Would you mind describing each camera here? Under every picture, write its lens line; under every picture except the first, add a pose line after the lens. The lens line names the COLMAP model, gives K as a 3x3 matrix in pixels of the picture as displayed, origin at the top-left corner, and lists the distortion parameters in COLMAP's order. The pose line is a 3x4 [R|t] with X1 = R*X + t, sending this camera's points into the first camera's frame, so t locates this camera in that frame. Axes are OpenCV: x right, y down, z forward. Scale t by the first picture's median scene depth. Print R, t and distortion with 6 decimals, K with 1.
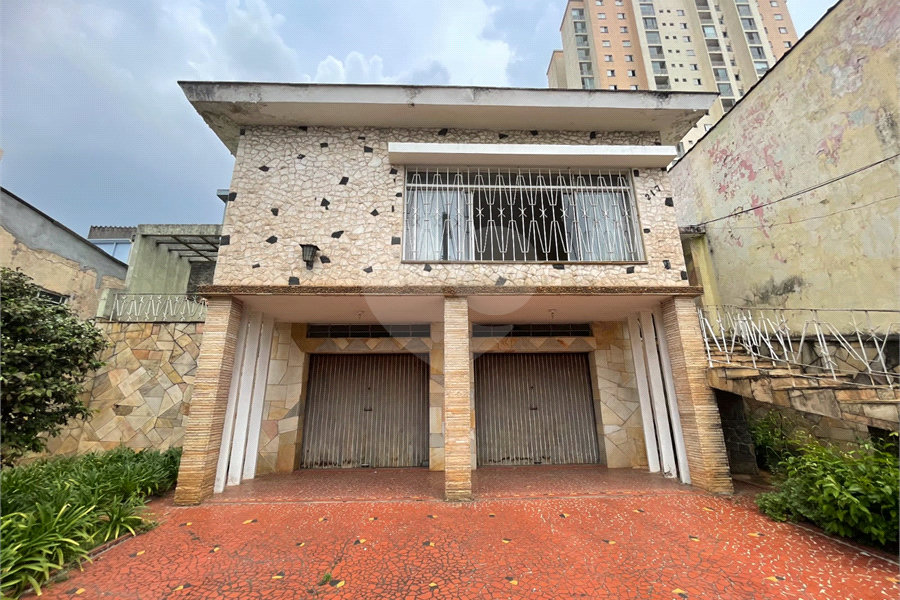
lens RADIAL K [[364.2, 0, 451.6], [0, 364.2, 299.4], [0, 0, 1]] dist [-0.002098, -0.000129]
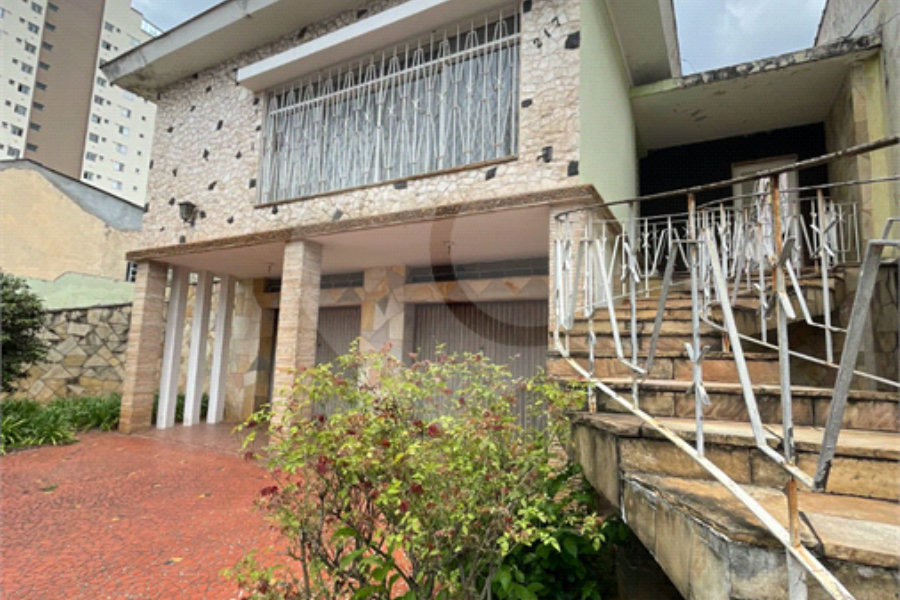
lens RADIAL K [[485.8, 0, 450.0], [0, 485.8, 300.0], [0, 0, 1]] dist [-0.001584, -0.001537]
pose [[0.855365, -0.029321, -0.517196, 0.832983], [0.100423, 0.988843, 0.110025, 0.038452], [0.508199, -0.146050, 0.848766, 0.180043]]
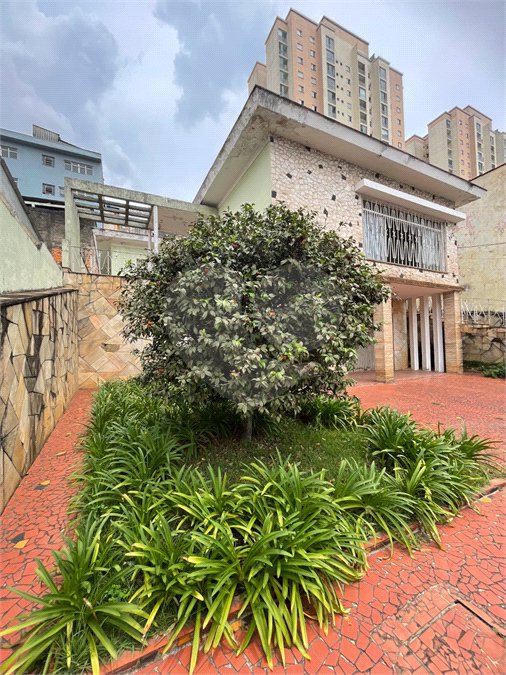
lens RADIAL K [[273.1, 0, 253.3], [0, 273.1, 338.6], [0, 0, 1]] dist [-0.002269, 0.000063]
pose [[0.909959, -0.001047, 0.414696, -1.069599], [-0.098741, 0.970689, 0.219117, 0.028313], [-0.402771, -0.240336, 0.883184, -0.012494]]
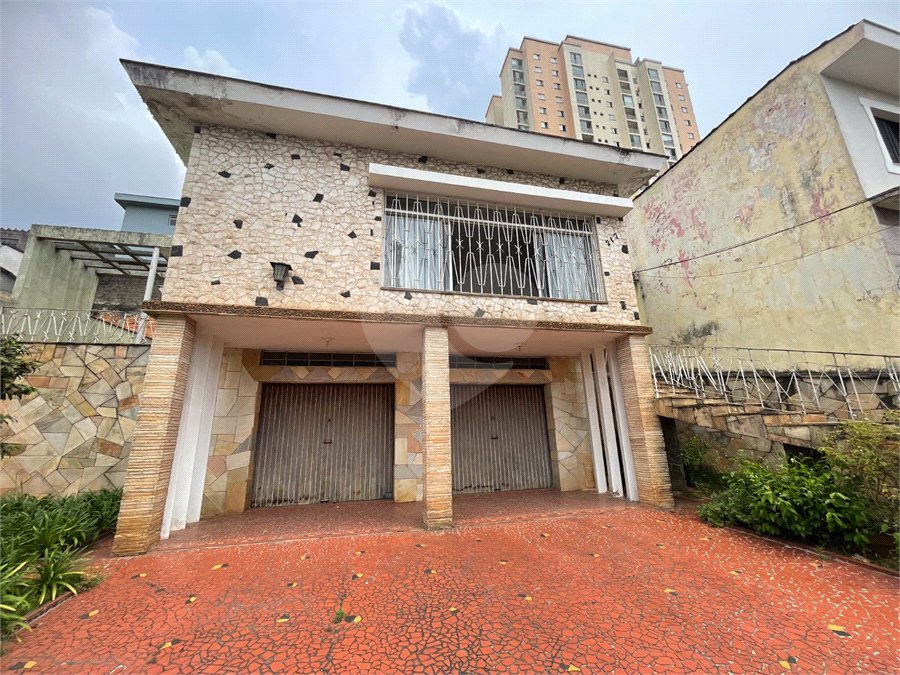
lens RADIAL K [[364.2, 0, 451.1], [0, 364.2, 336.5], [0, 0, 1]] dist [-0.002269, 0.000063]
pose [[0.980125, 0.035987, 0.195091, -0.130506], [-0.037627, 0.999281, 0.004704, 0.013057], [-0.194782, -0.011951, 0.980774, 0.012004]]
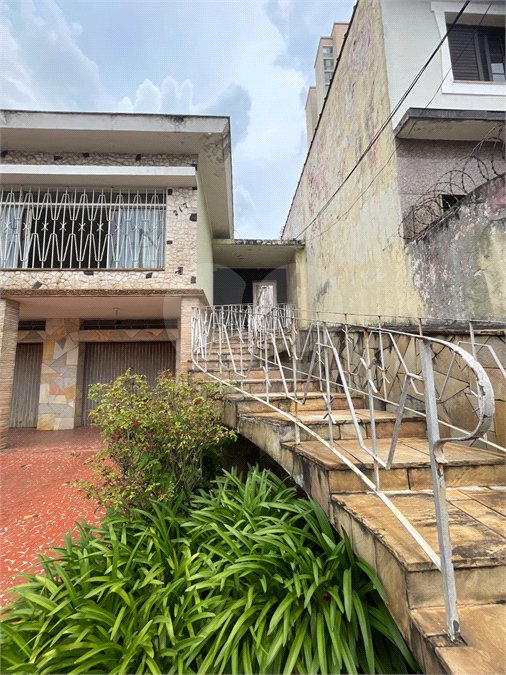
lens RADIAL K [[273.1, 0, 253.3], [0, 273.1, 338.6], [0, 0, 1]] dist [-0.002269, 0.000063]
pose [[0.999808, -0.008368, 0.017709, 0.787204], [0.005731, 0.989553, 0.144053, -0.000872], [-0.018729, -0.143924, 0.989411, 0.049282]]
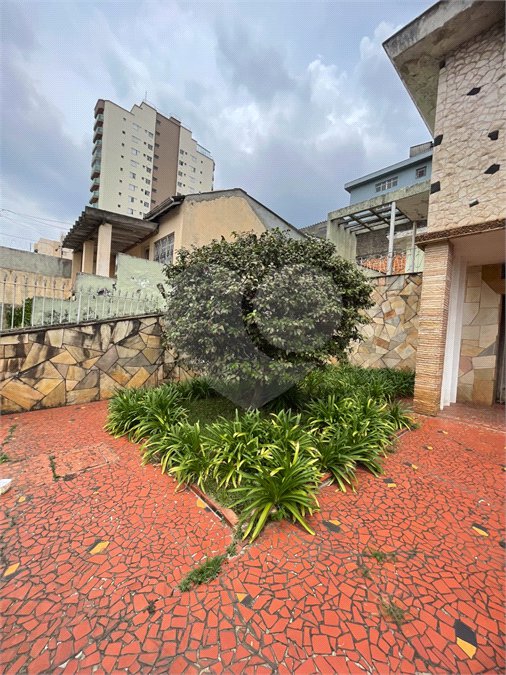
lens RADIAL K [[273.1, 0, 253.3], [0, 273.1, 338.6], [0, 0, 1]] dist [-0.002269, 0.000063]
pose [[0.639245, 0.063168, -0.766404, -0.306446], [0.138919, 0.970738, 0.195880, 0.030857], [0.756351, -0.231684, 0.611764, 0.021146]]
